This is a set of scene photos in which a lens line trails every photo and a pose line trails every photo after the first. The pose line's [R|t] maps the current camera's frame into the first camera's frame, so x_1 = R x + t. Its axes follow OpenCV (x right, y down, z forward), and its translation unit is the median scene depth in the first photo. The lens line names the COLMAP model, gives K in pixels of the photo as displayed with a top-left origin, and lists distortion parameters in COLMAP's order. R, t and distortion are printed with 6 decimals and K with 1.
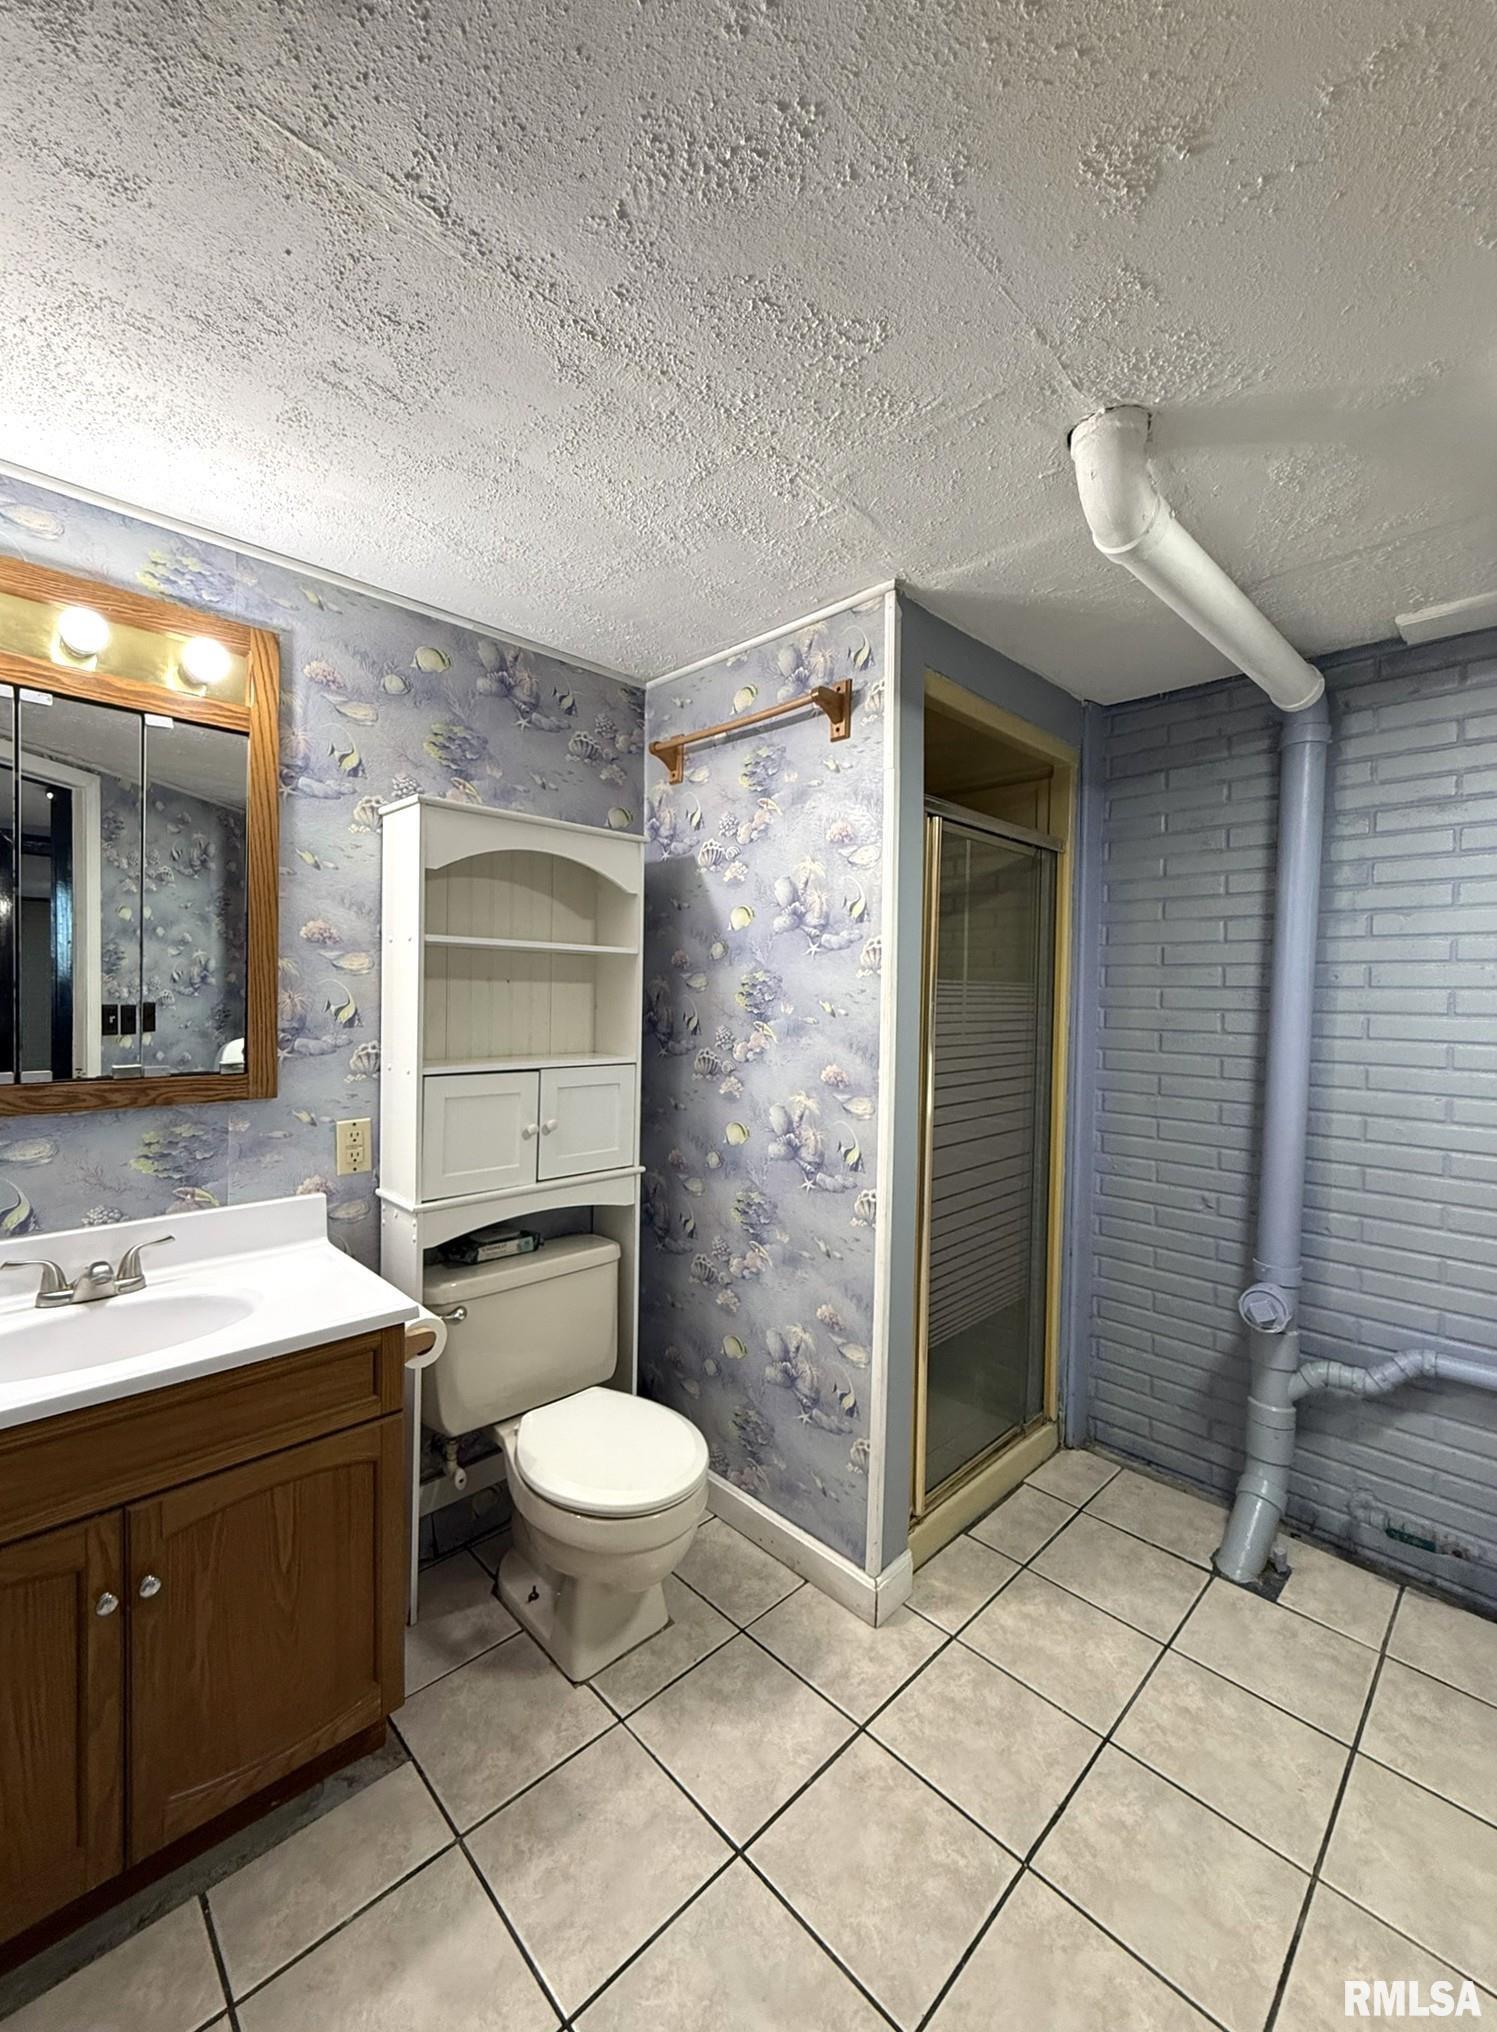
lens RADIAL K [[816.1, 0, 742.7], [0, 816.1, 1016.1], [0, 0, 1]] dist [0.000703, 0.000624]
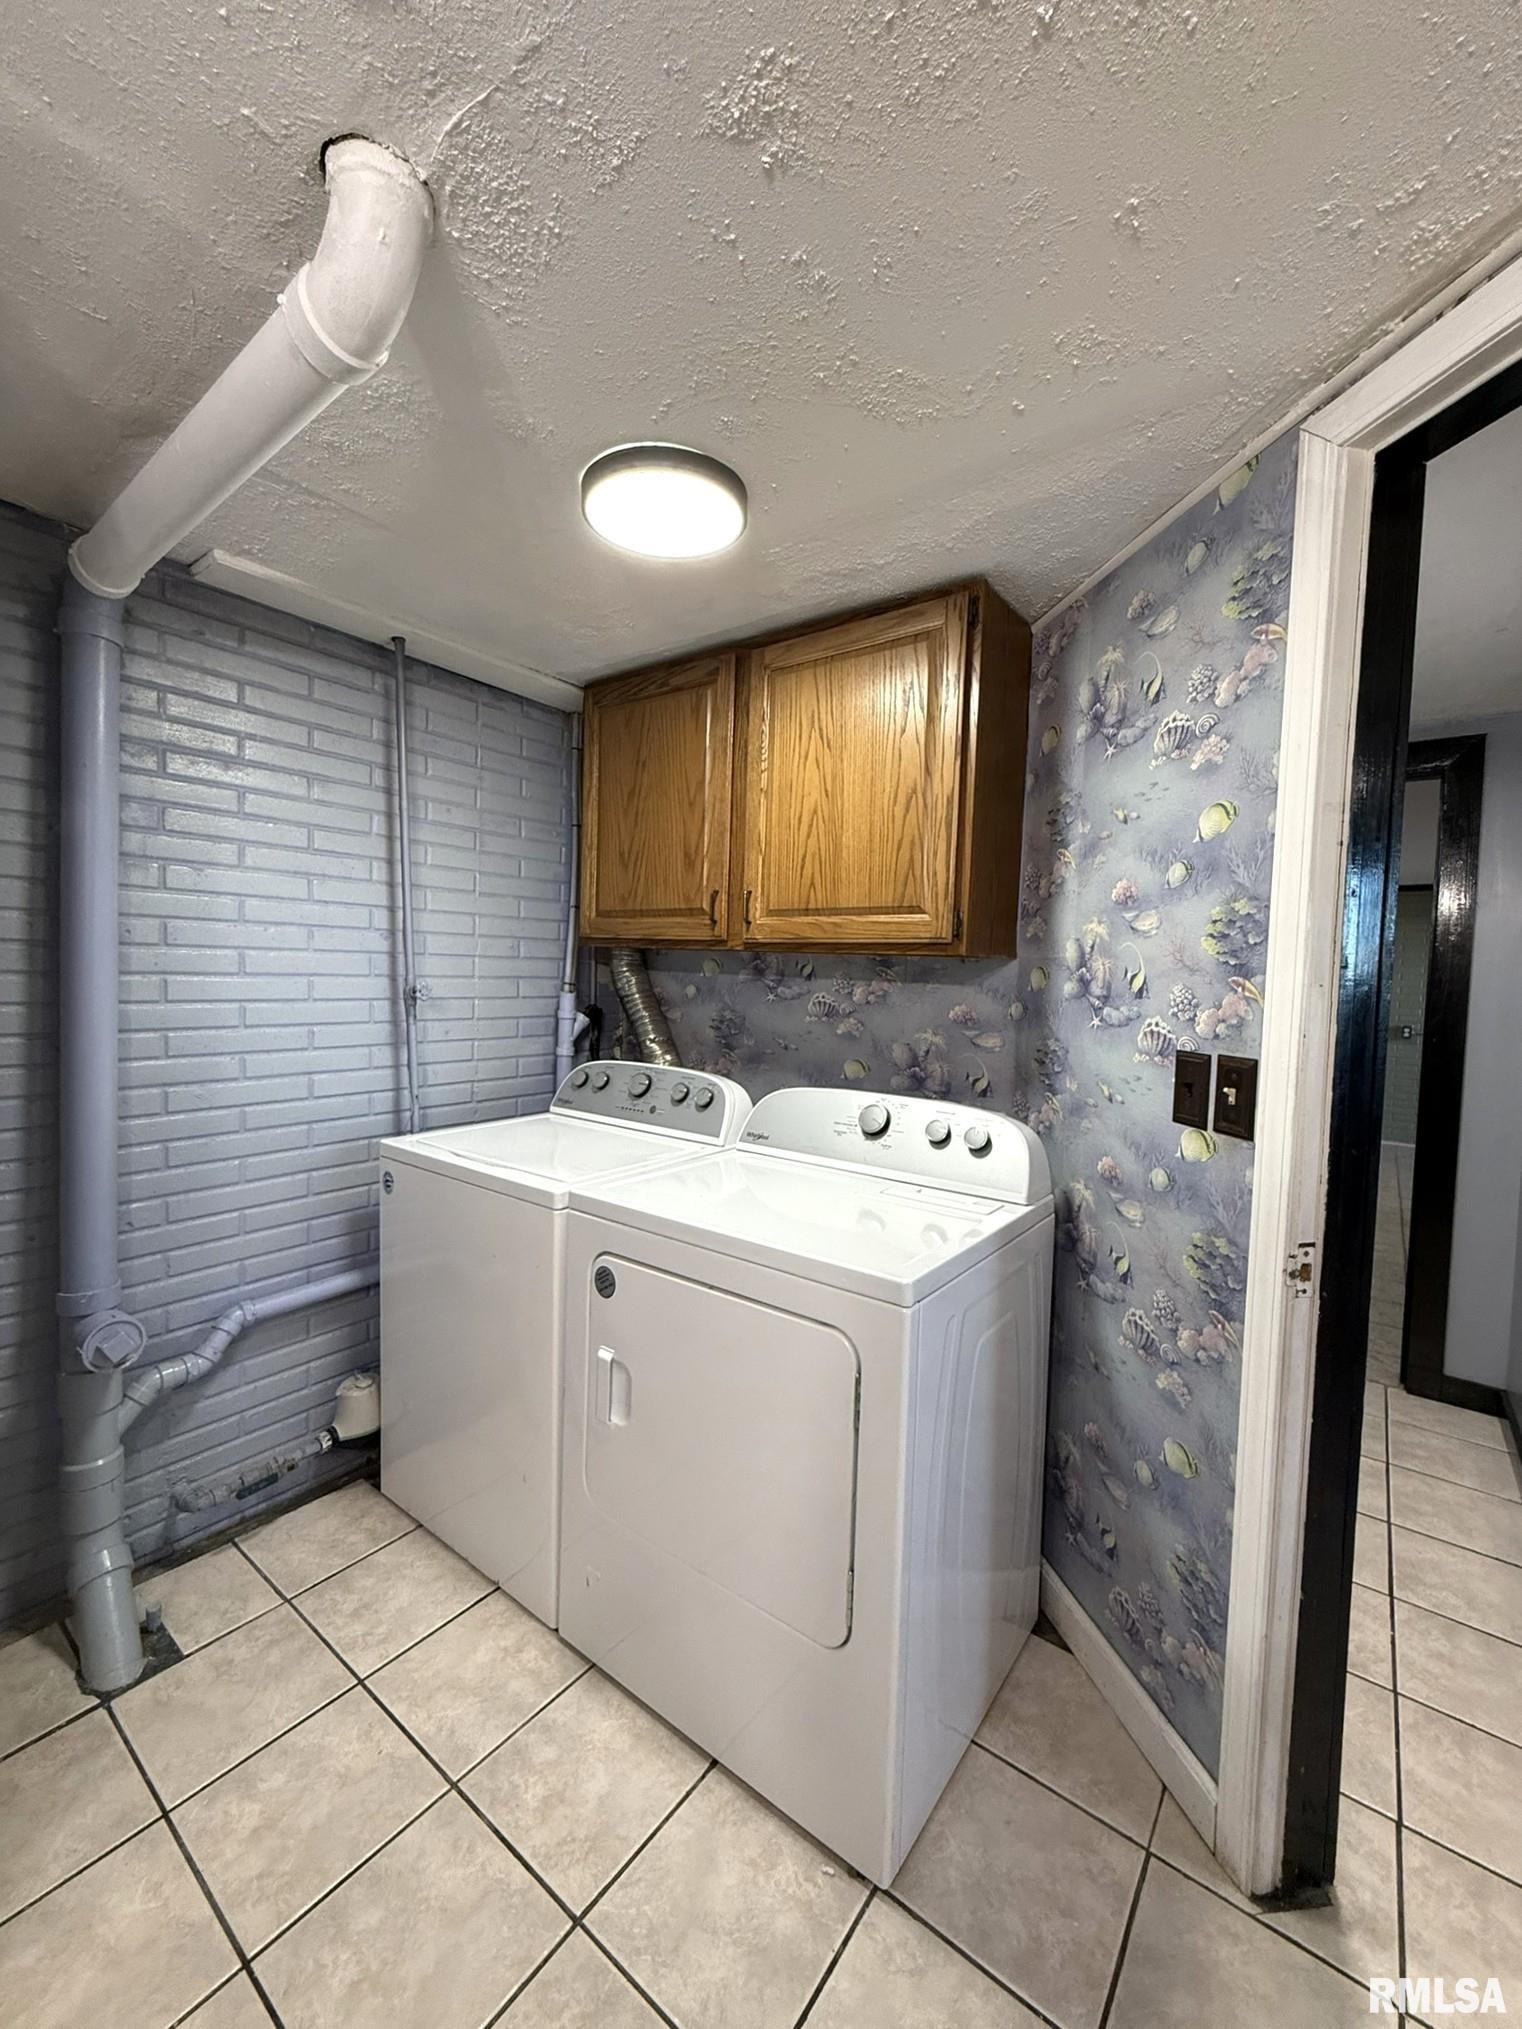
lens RADIAL K [[814.9, 0, 753.7], [0, 814.9, 1011.7], [0, 0, 1]] dist [0.000703, 0.000624]
pose [[-0.139606, -0.070647, 0.987684, -0.233683], [-0.004394, 0.997486, 0.070727, -0.029444], [-0.990197, 0.005534, -0.139566, 0.505460]]
